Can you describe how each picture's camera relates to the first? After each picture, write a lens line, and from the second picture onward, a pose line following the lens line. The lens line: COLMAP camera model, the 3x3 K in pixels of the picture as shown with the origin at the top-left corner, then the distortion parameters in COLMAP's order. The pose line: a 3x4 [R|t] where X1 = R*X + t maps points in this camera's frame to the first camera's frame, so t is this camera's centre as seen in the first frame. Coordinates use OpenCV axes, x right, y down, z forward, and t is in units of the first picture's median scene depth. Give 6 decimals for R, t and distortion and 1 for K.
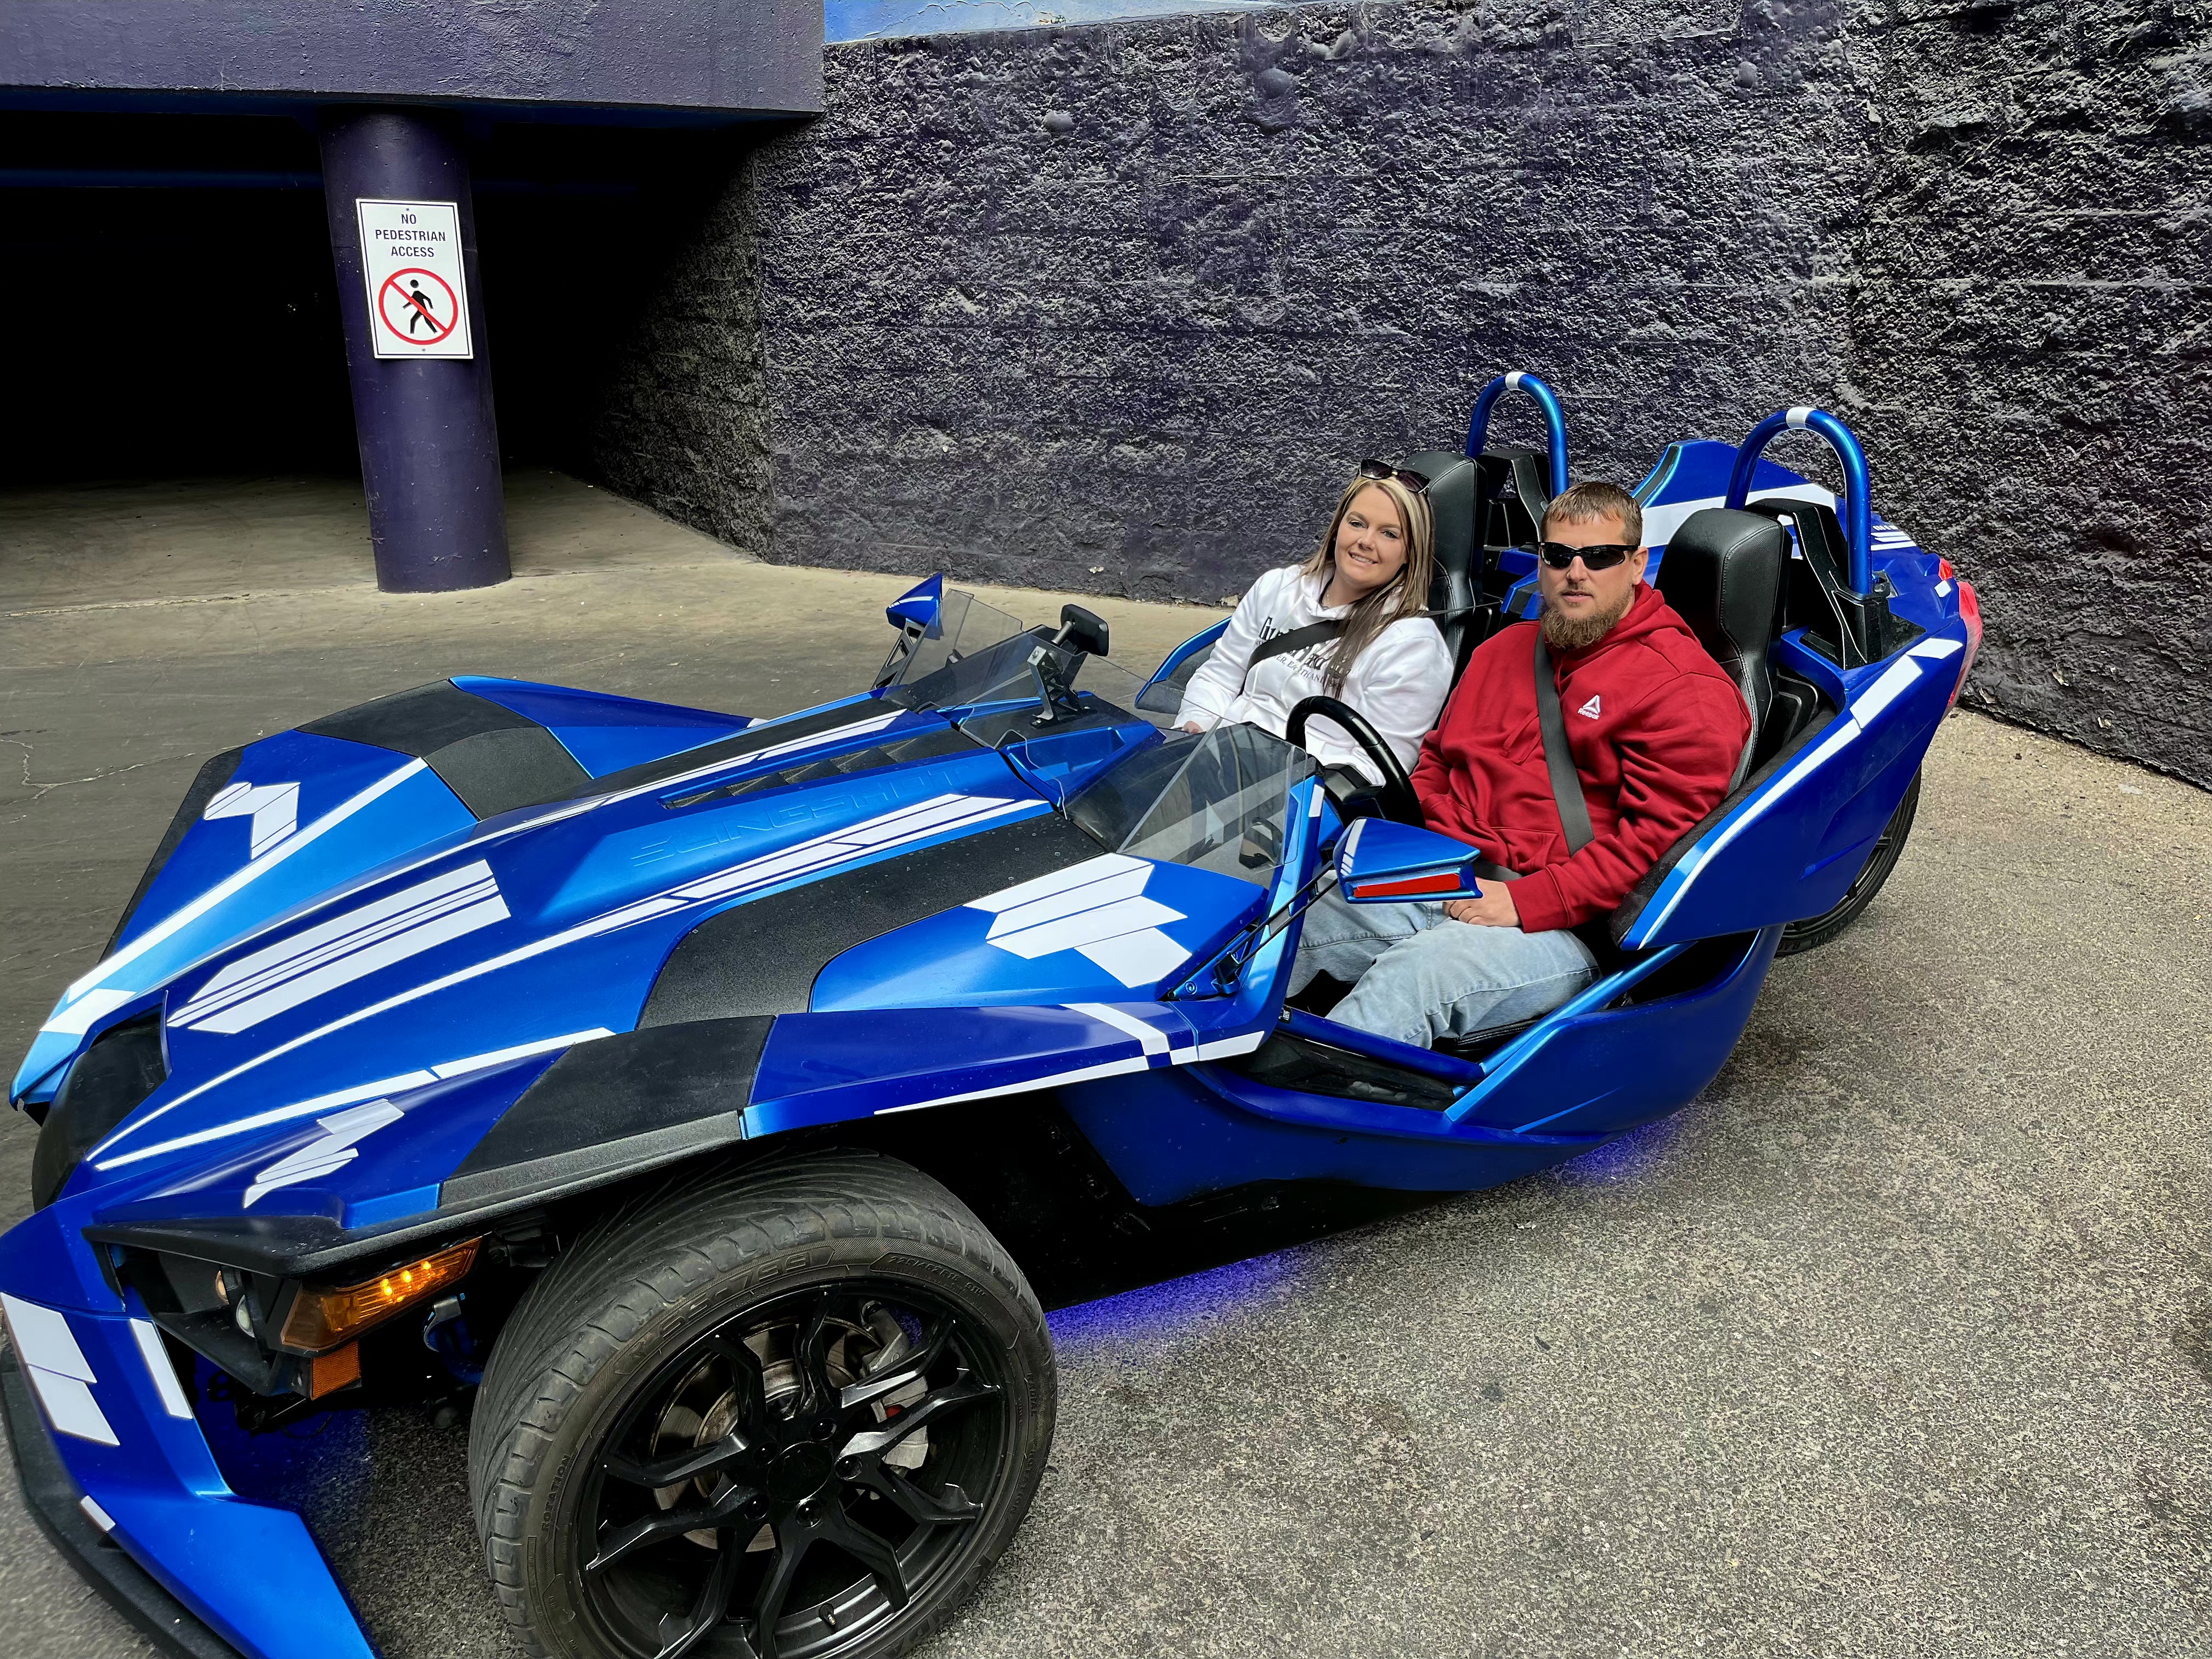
lens RADIAL K [[1693.8, 0, 1137.2], [0, 1693.8, 833.3], [0, 0, 1]] dist [0.004045, -0.010400]
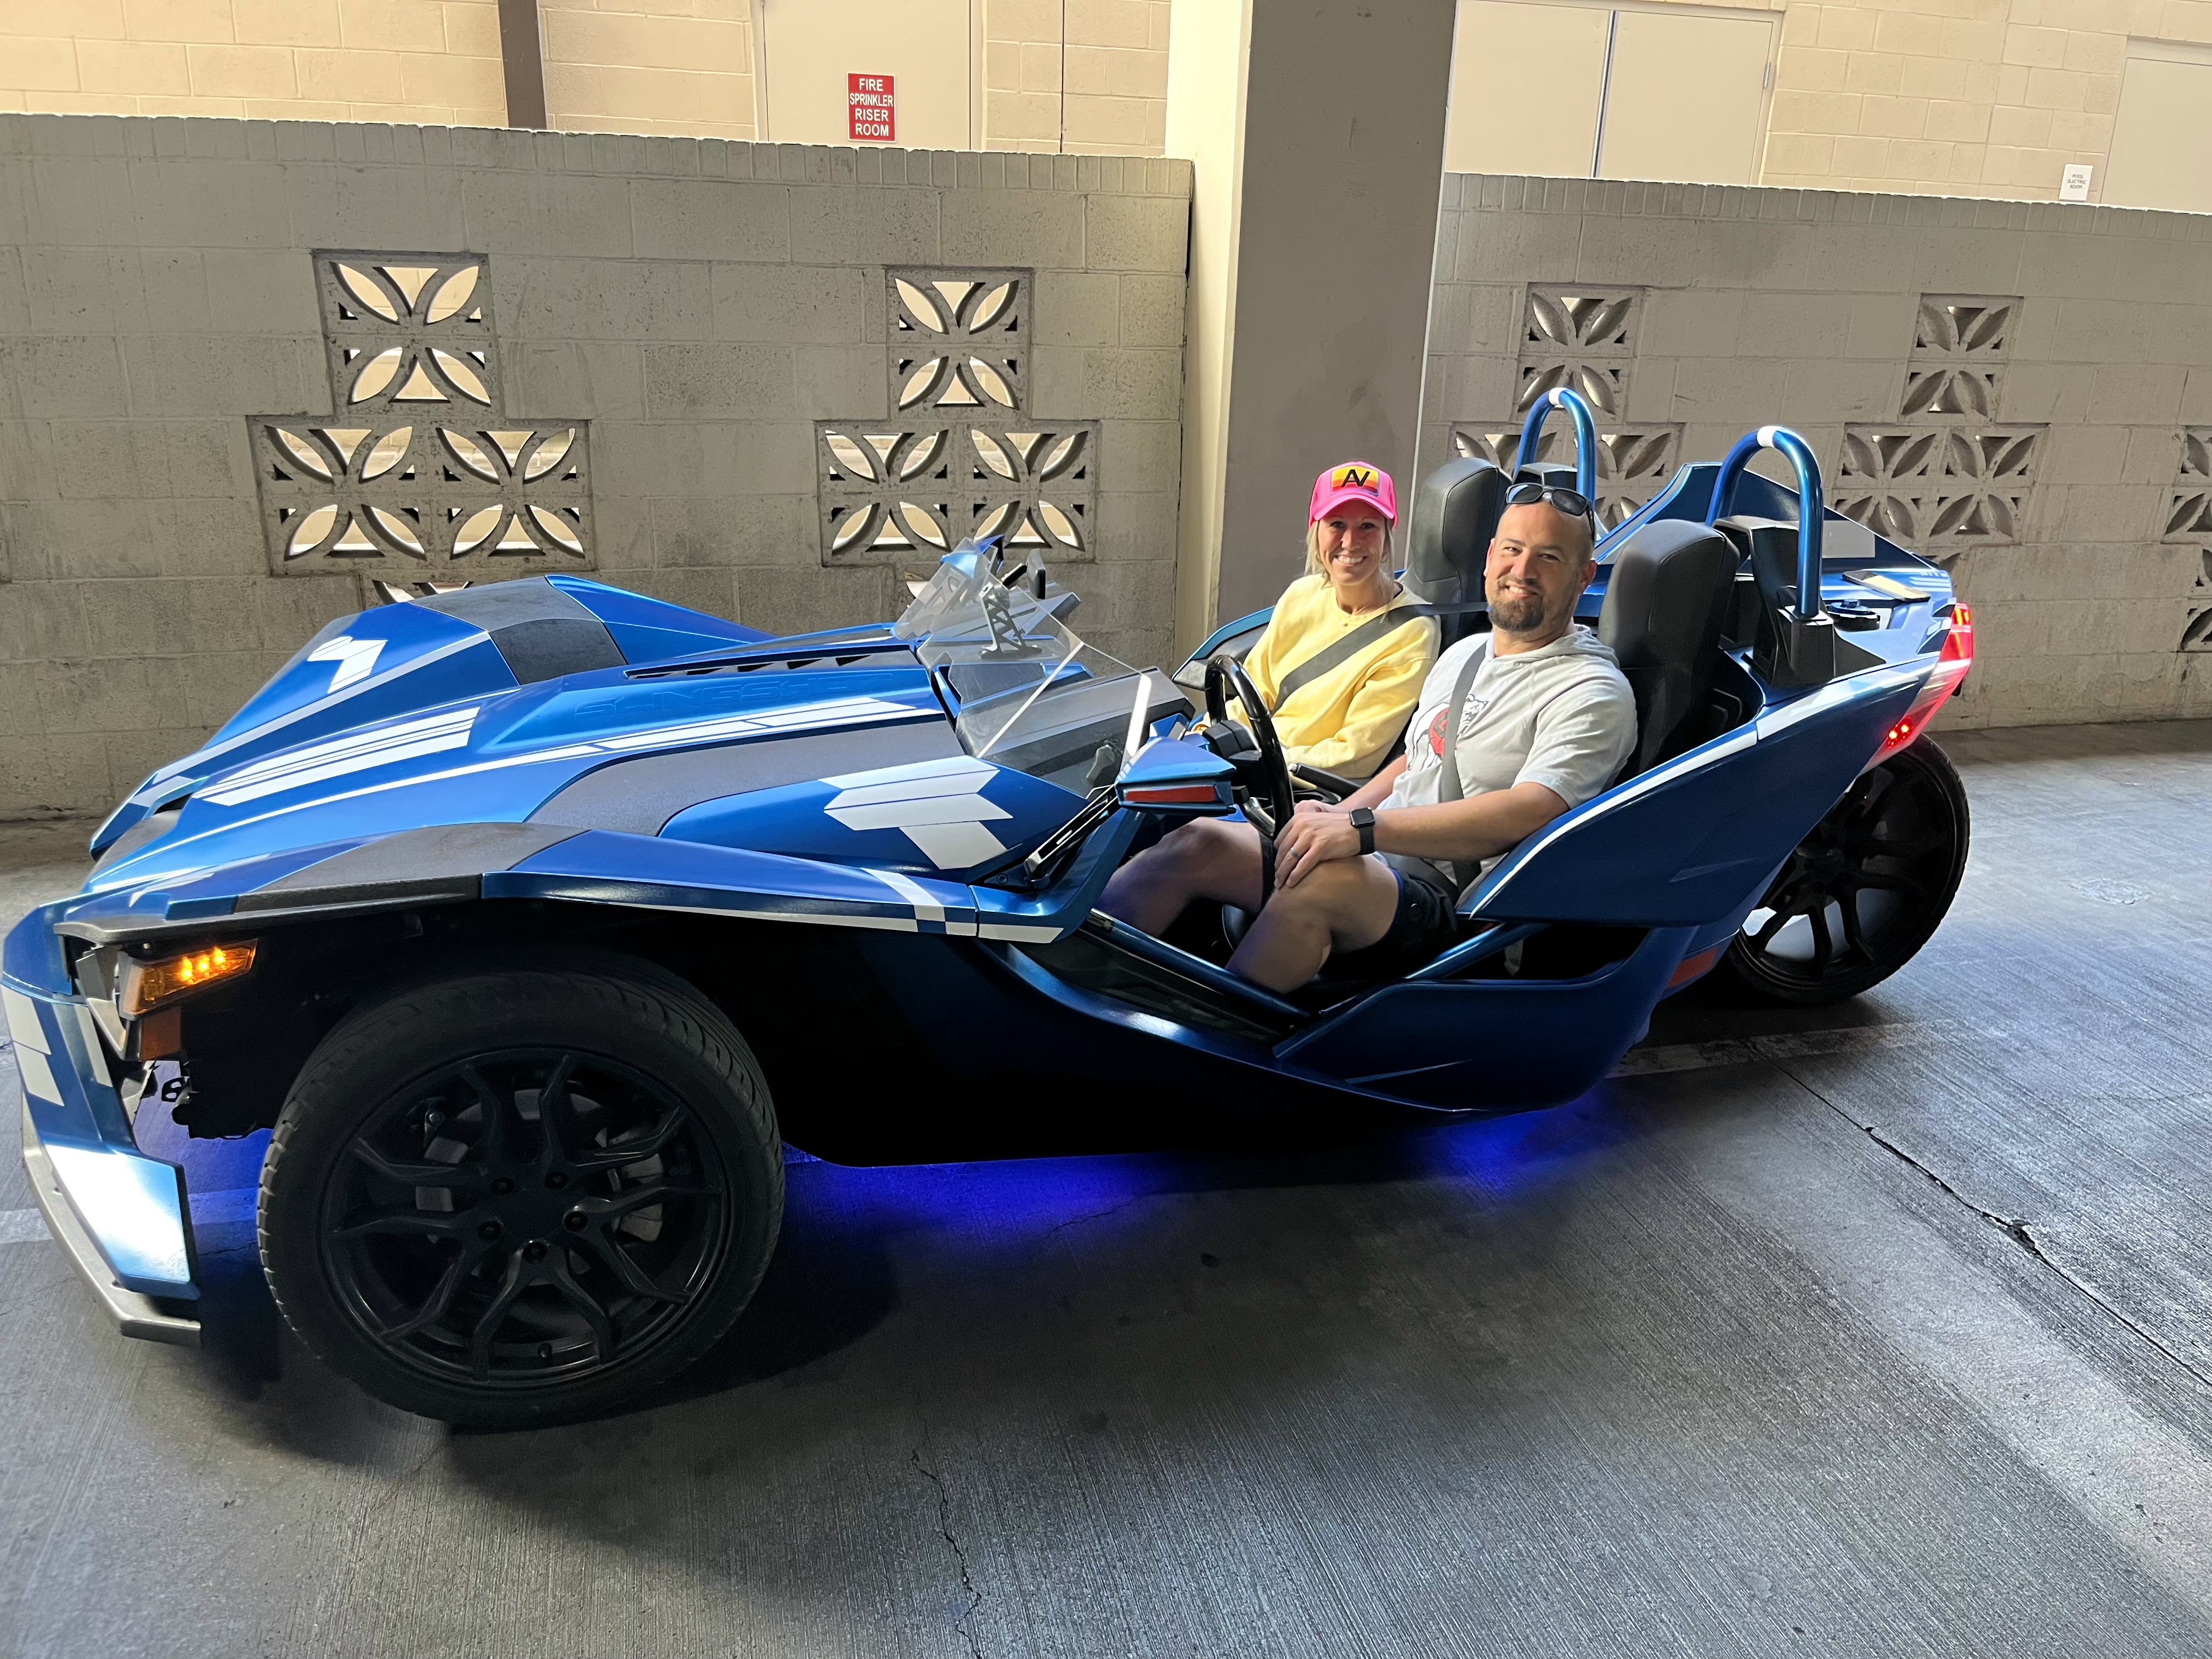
lens RADIAL K [[1686.4, 0, 1120.5], [0, 1686.4, 857.2], [0, 0, 1]] dist [0.004196, 0.002142]
pose [[0.970496, 0.129165, -0.203601, 0.324168], [-0.132780, 0.991137, -0.004135, 0.070932], [0.201263, 0.031047, 0.979045, -0.053109]]
